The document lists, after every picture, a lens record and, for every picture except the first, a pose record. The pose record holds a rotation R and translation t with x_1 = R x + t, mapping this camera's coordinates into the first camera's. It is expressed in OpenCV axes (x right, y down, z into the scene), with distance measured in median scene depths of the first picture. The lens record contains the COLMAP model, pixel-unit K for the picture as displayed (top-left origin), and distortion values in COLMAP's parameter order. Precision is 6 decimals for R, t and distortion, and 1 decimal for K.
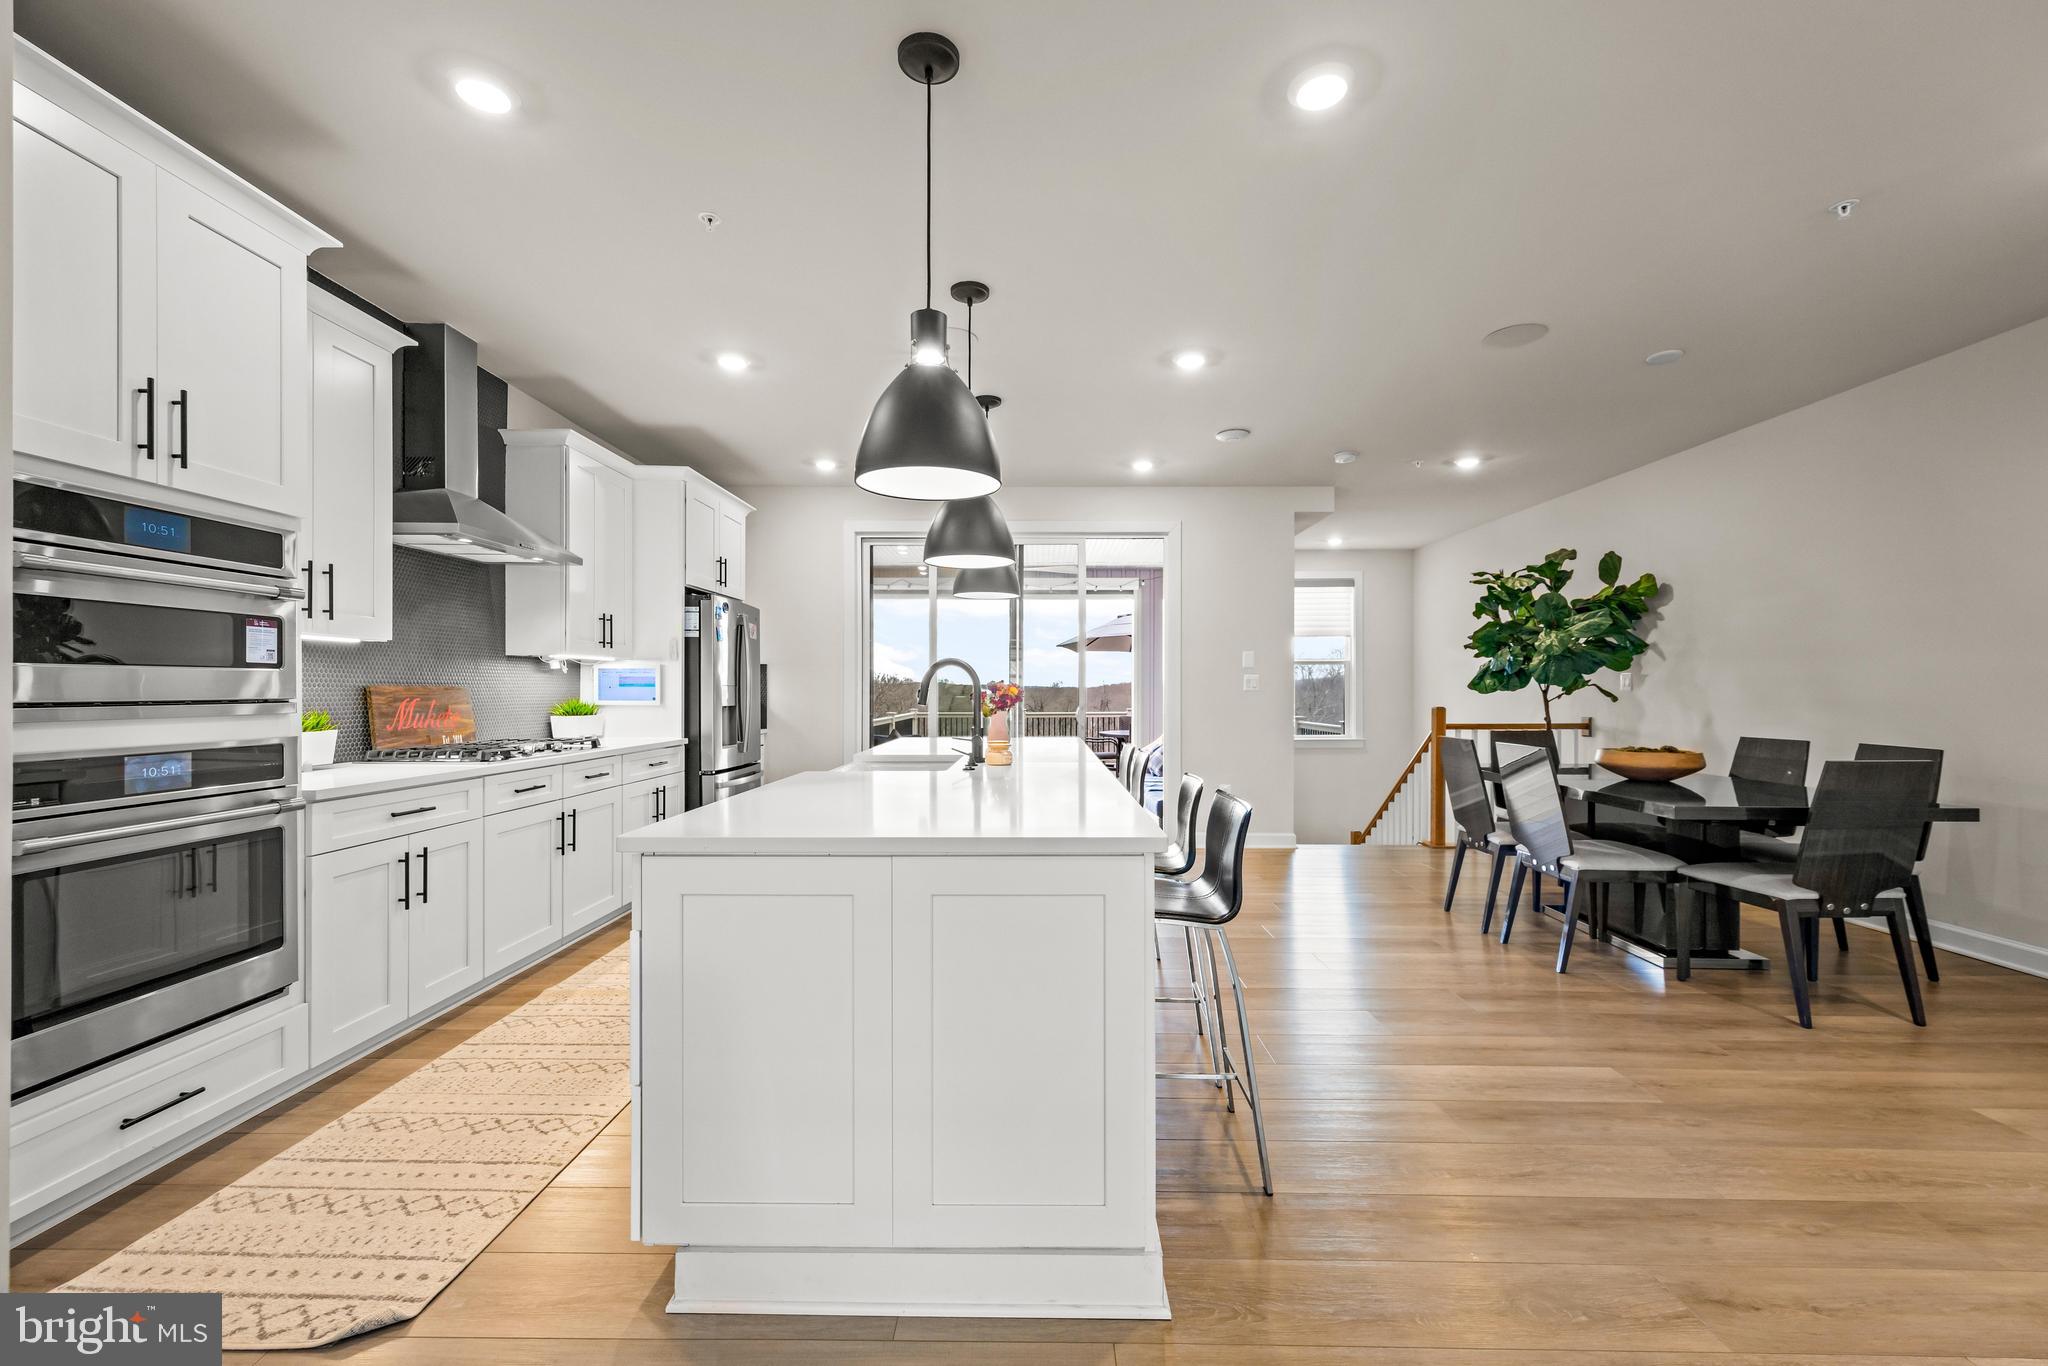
lens RADIAL K [[850.1, 0, 1020.5], [0, 850.1, 694.5], [0, 0, 1]] dist [0.004616, 0.000052]
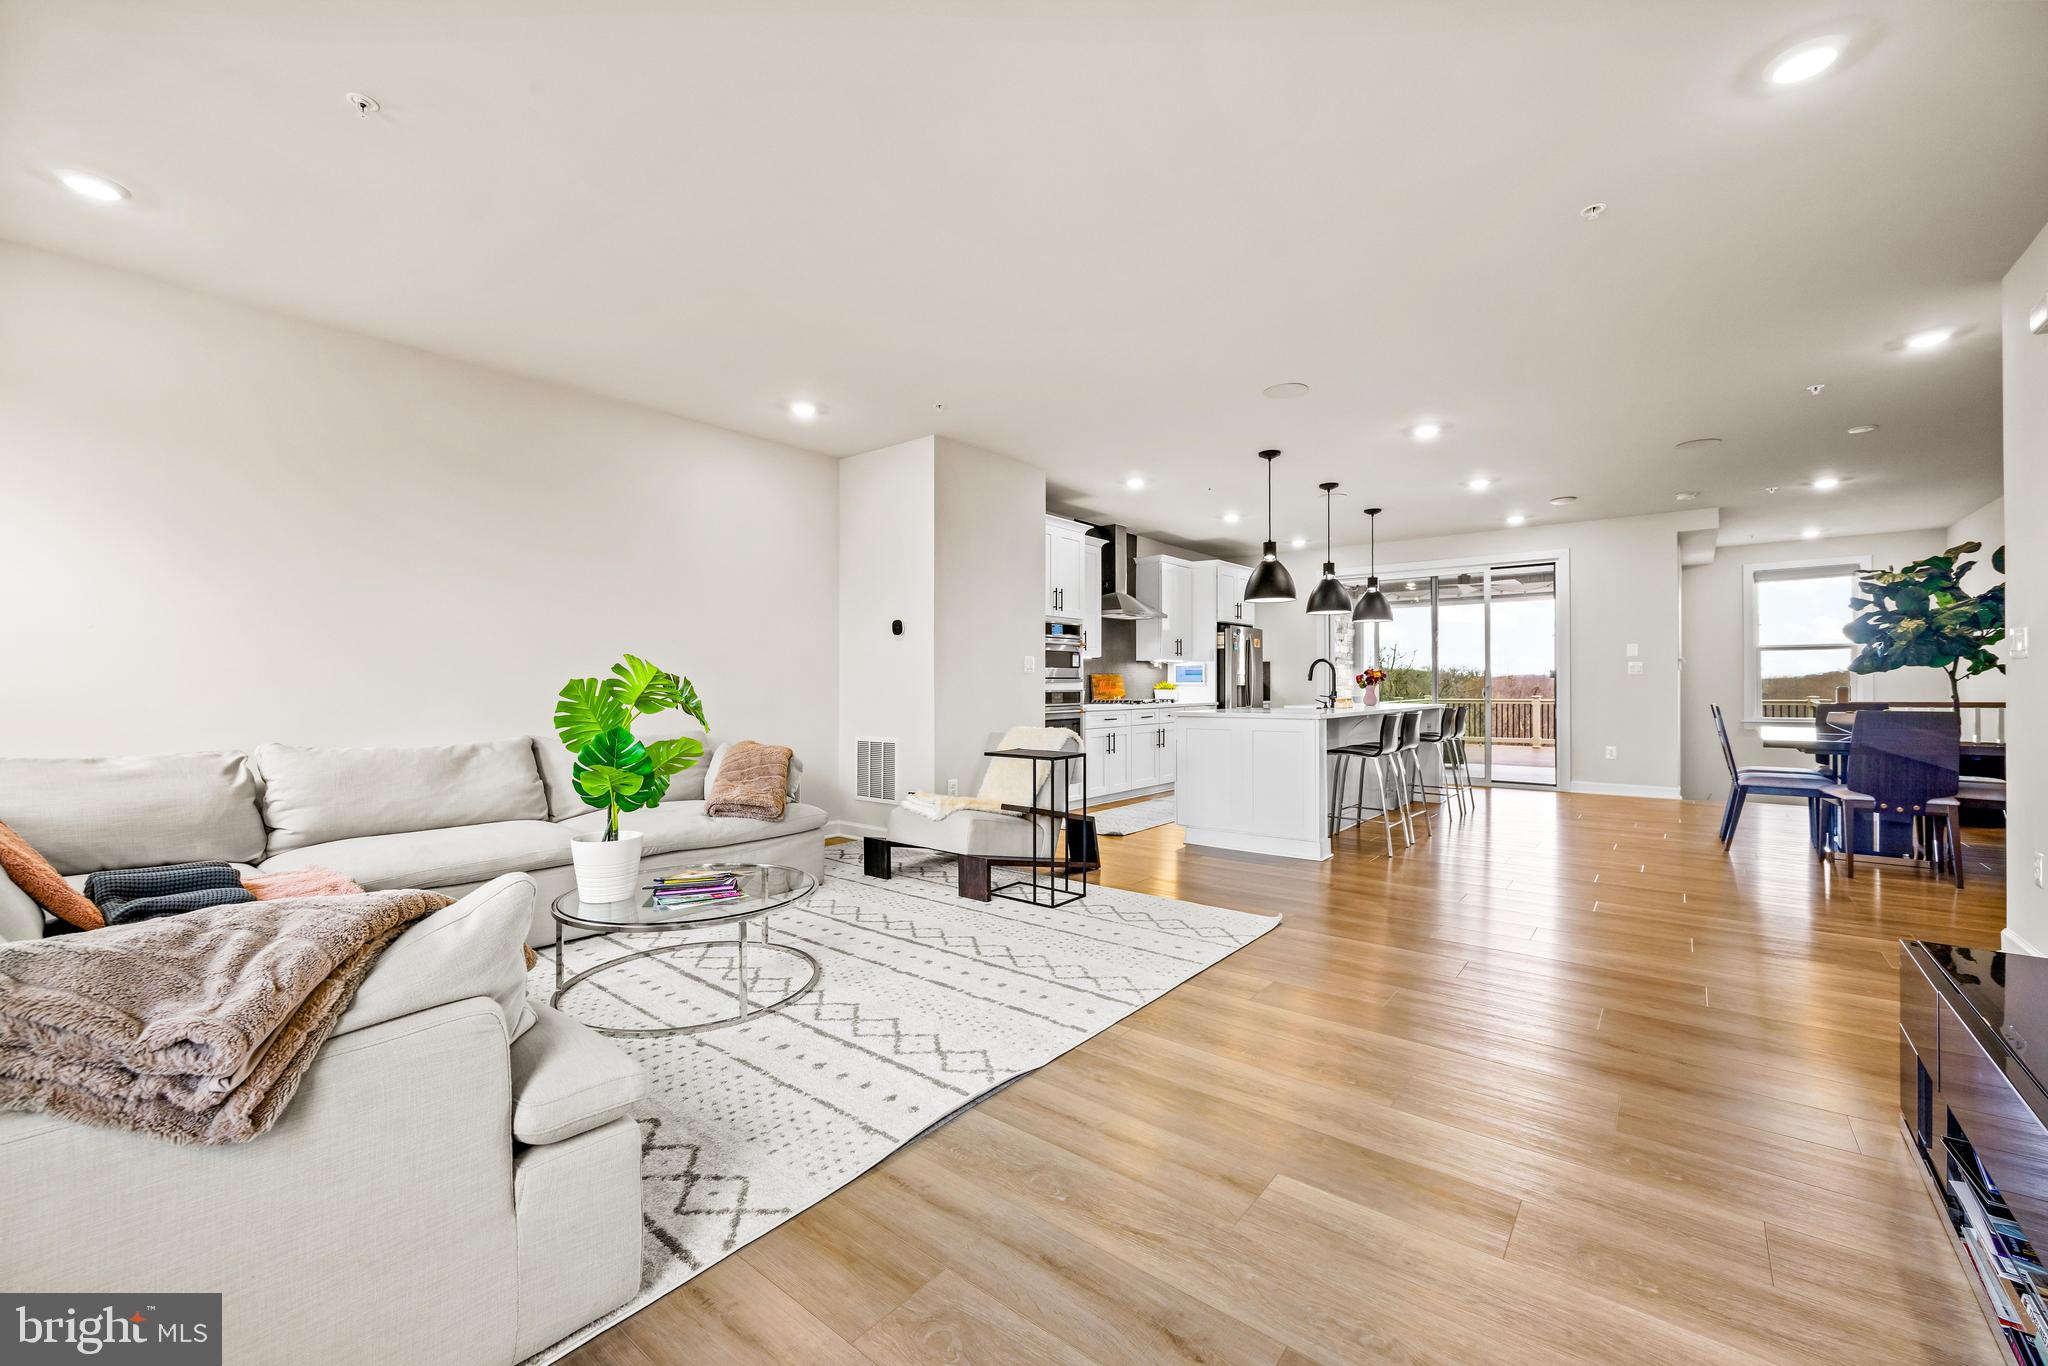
lens RADIAL K [[811.2, 0, 1013.6], [0, 811.2, 682.7], [0, 0, 1]] dist [-0.006581, 0.000087]
pose [[0.780852, -0.003928, -0.624703, 0.516647], [-0.000293, 0.999978, -0.006654, 0.027873], [0.624716, 0.005379, 0.780834, -0.943428]]
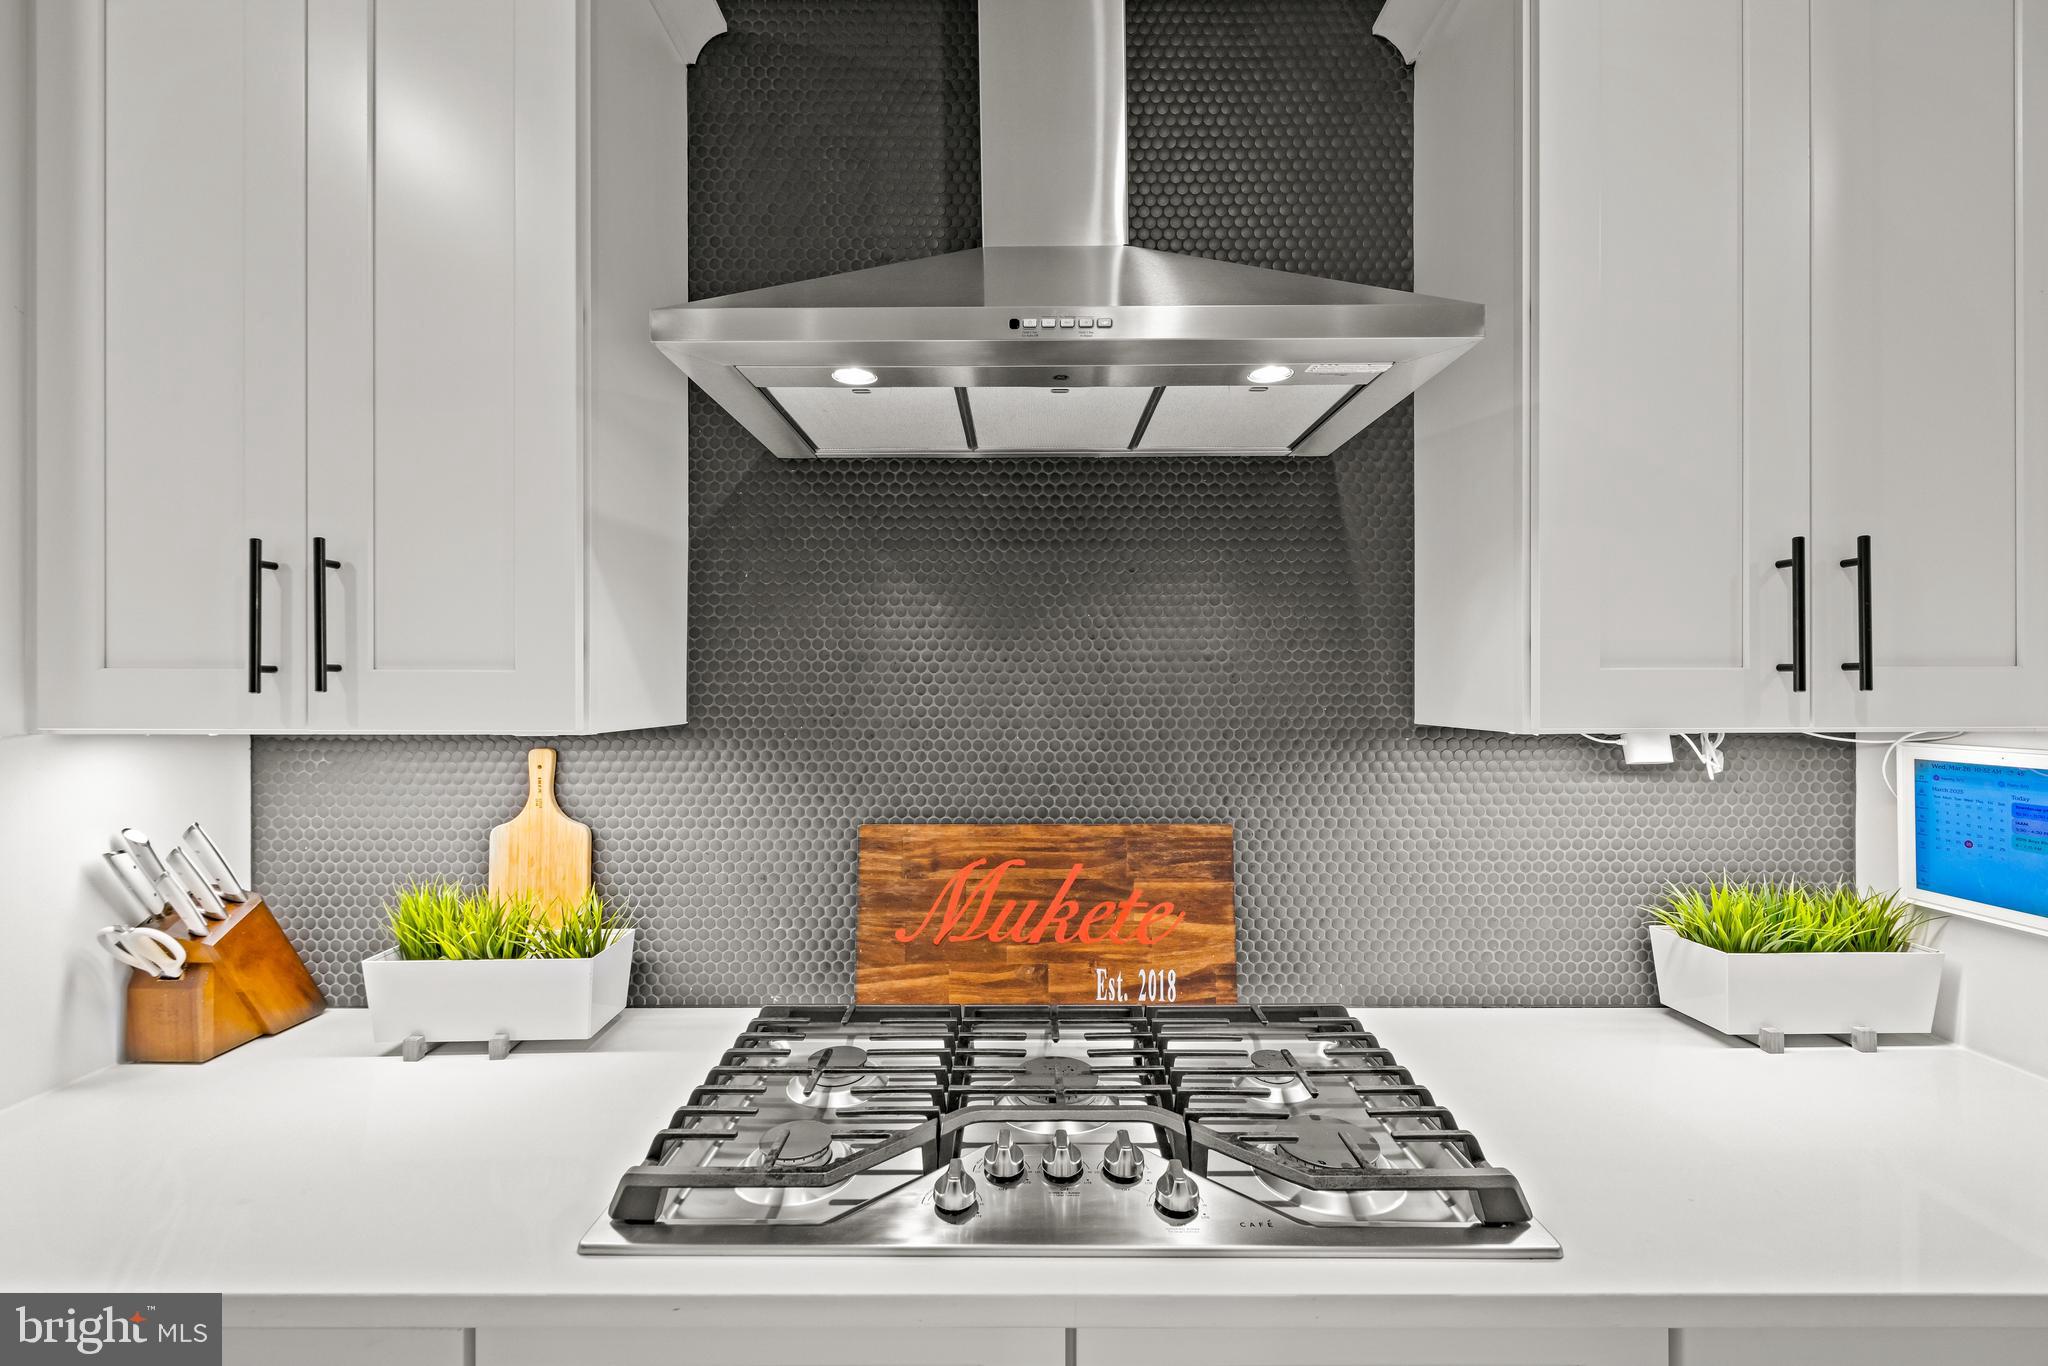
lens RADIAL K [[850.1, 0, 1020.5], [0, 850.1, 694.5], [0, 0, 1]] dist [0.004616, 0.000052]
pose [[0.016828, -0.001181, -0.999858, -0.333070], [-0.003575, 0.999993, -0.001242, -0.065491], [0.999852, 0.003596, 0.016824, 0.980547]]
